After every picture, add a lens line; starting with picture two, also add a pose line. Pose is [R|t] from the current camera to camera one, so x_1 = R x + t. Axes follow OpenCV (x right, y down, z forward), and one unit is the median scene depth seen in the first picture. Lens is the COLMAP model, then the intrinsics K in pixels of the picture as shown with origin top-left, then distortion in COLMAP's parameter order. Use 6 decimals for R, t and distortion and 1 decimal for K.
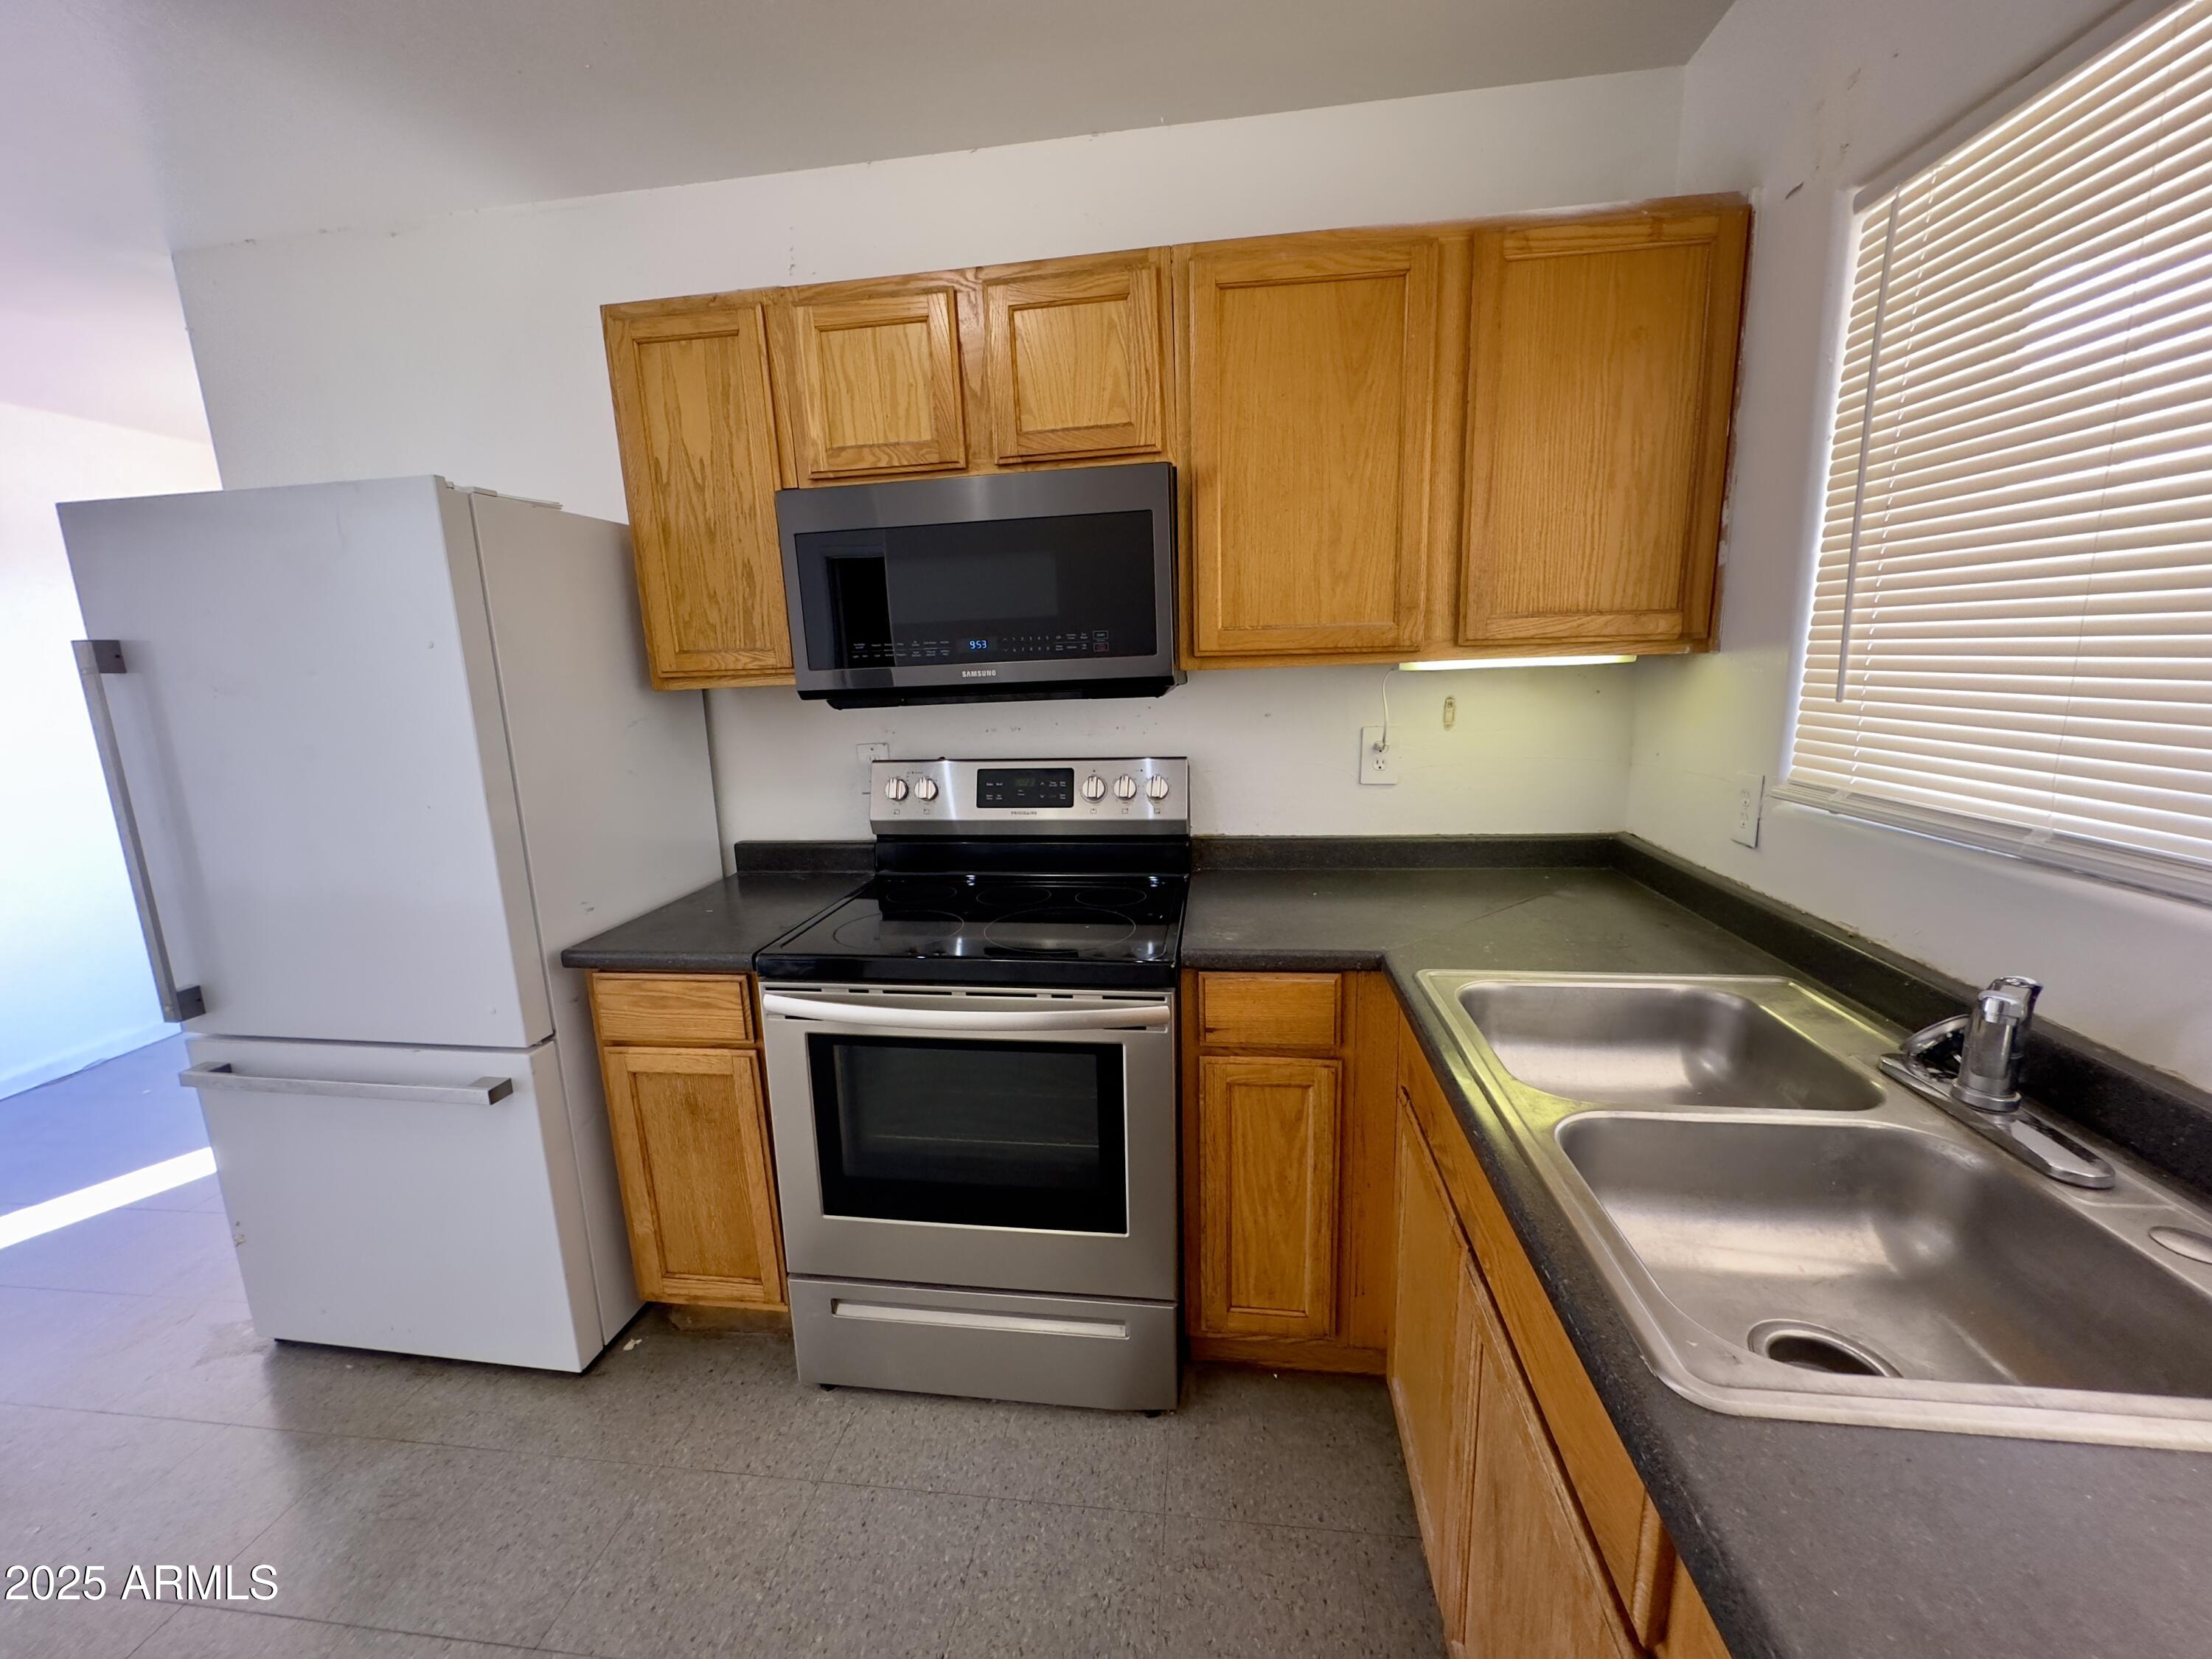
lens RADIAL K [[841.3, 0, 1092.7], [0, 841.3, 816.6], [0, 0, 1]] dist [-0.020103, -0.000001]
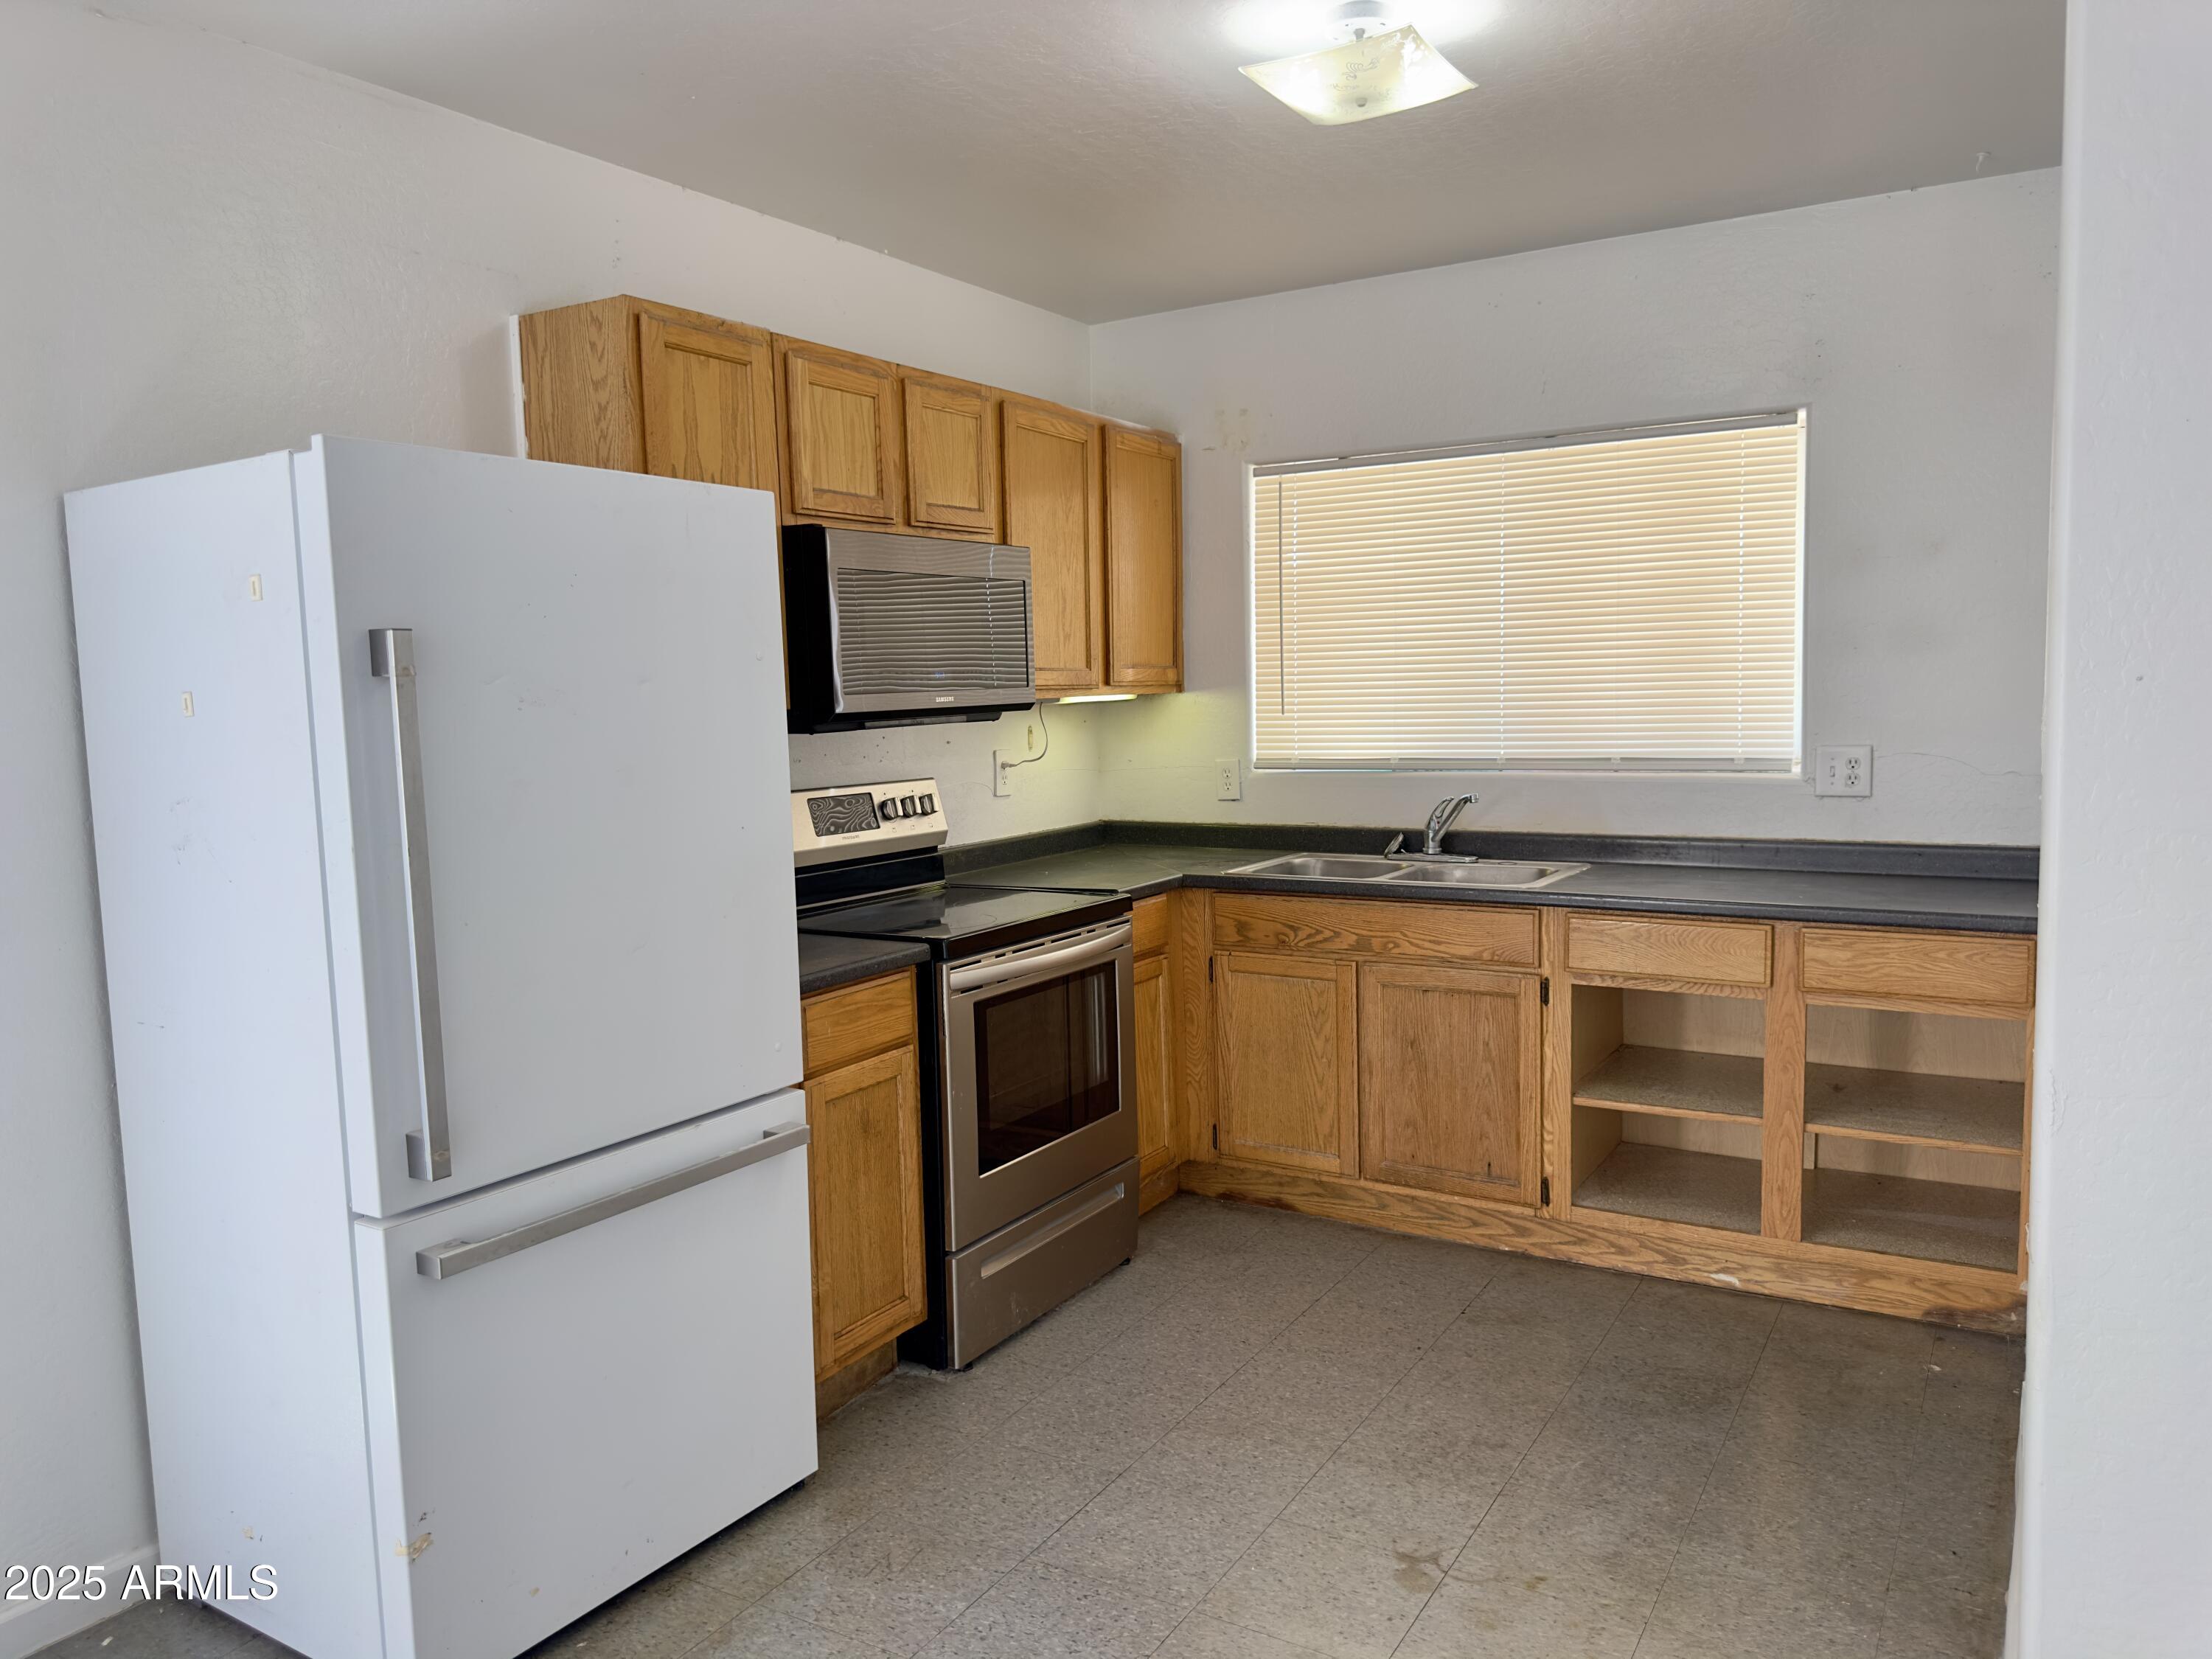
lens RADIAL K [[1536.2, 0, 1106.0], [0, 1536.2, 829.5], [0, 0, 1]] dist [0.001551, -0.000011]
pose [[0.403956, -0.061625, 0.912700, -2.056002], [0.178681, 0.983826, -0.012655, 0.079732], [-0.897158, 0.168194, 0.408433, -0.061123]]
